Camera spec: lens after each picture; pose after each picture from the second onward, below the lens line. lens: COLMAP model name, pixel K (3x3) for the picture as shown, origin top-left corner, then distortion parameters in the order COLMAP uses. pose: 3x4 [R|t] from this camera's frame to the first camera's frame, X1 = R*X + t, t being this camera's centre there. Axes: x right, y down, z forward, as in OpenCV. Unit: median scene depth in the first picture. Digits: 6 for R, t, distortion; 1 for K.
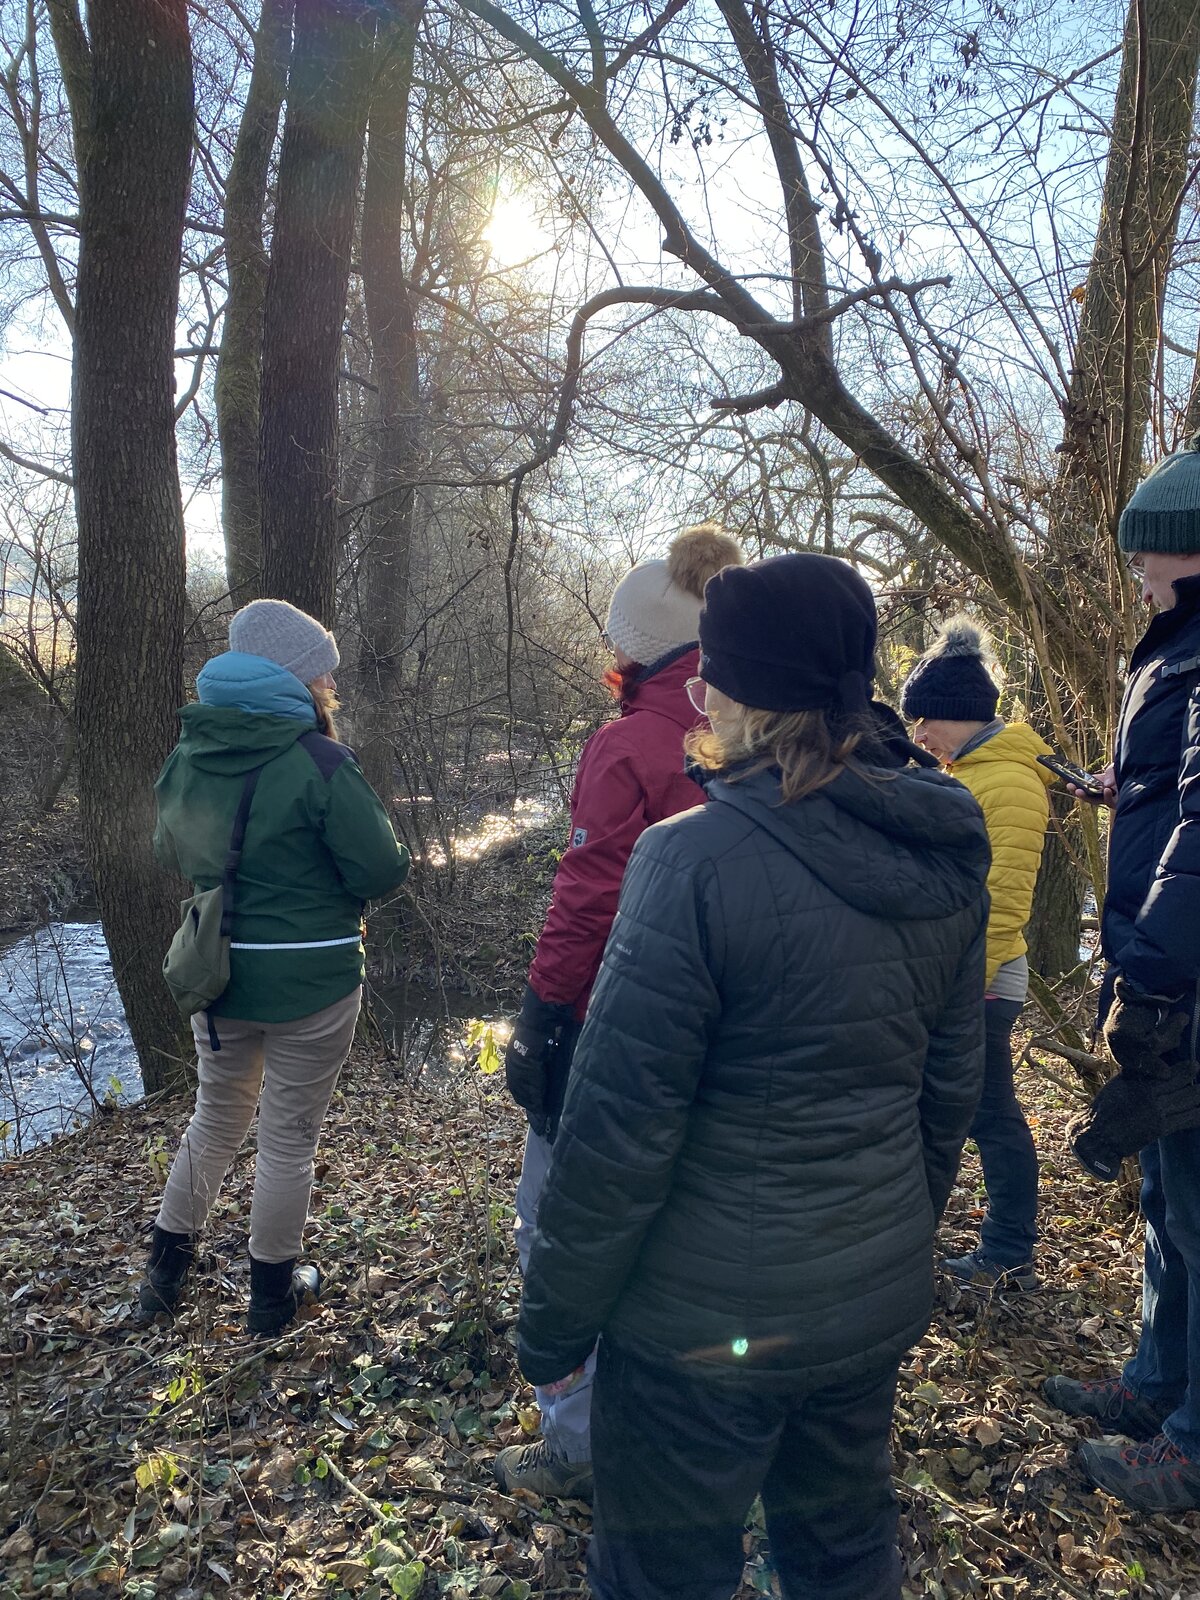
lens RADIAL K [[1211.8, 0, 600.2], [0, 1211.8, 800.2], [0, 0, 1]] dist [0.008369, -0.012532]
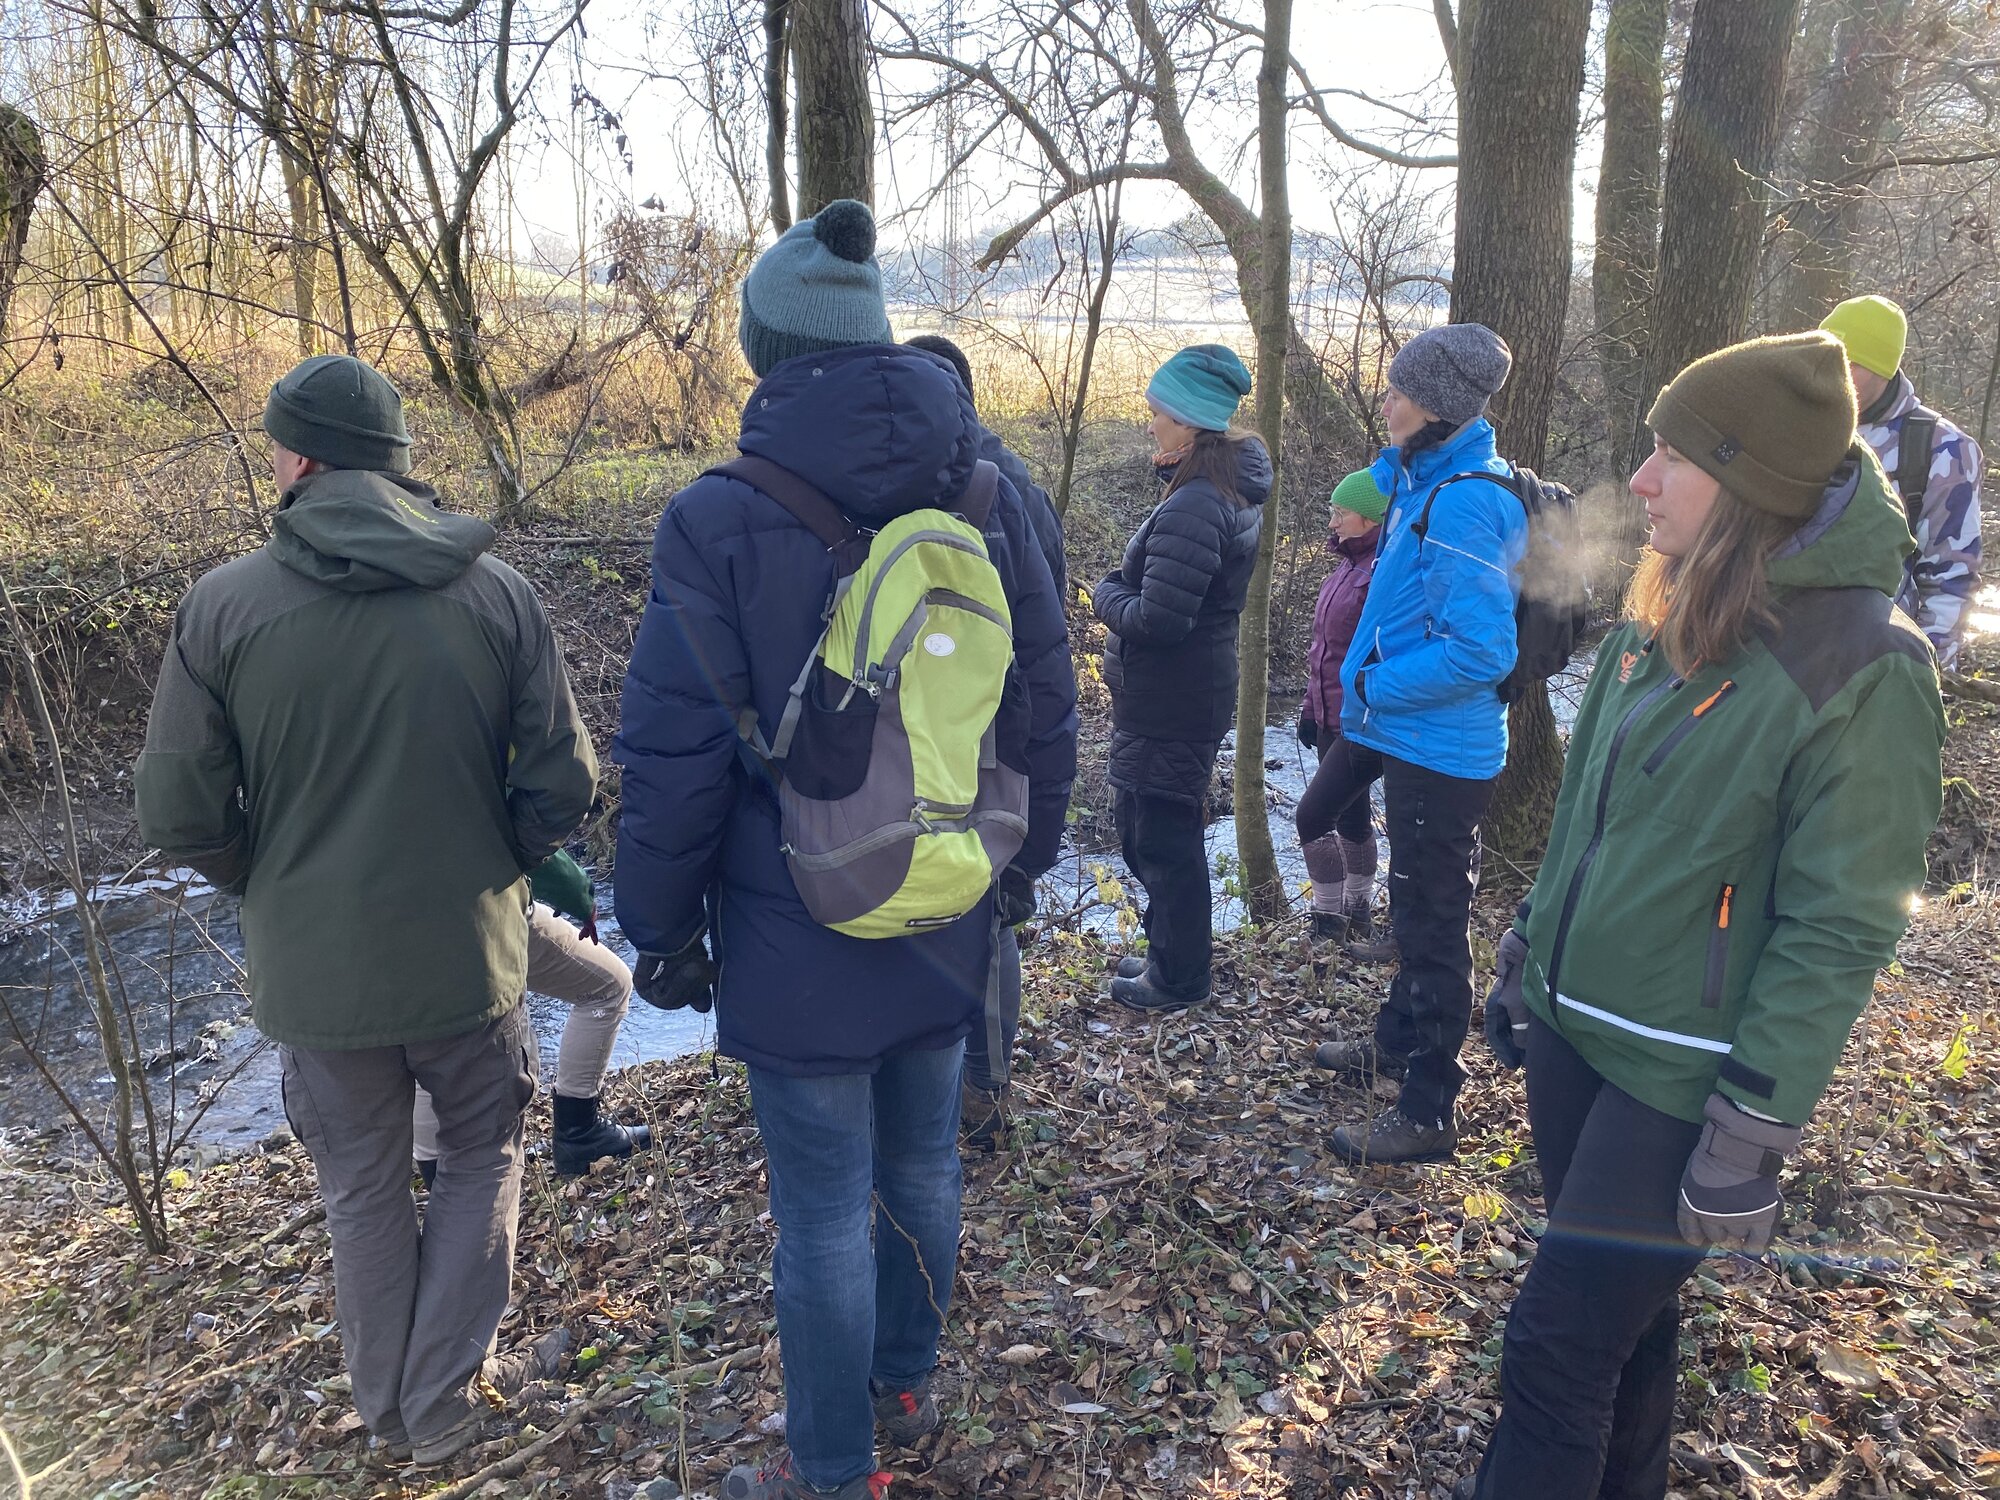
lens RADIAL K [[1514.7, 0, 1002.5], [0, 1514.7, 754.0], [0, 0, 1]] dist [0.008369, -0.012532]
pose [[0.803315, 0.141577, -0.578481, 0.006364], [-0.064045, 0.986236, 0.152435, -0.009550], [0.592100, -0.085404, 0.801326, -0.123452]]
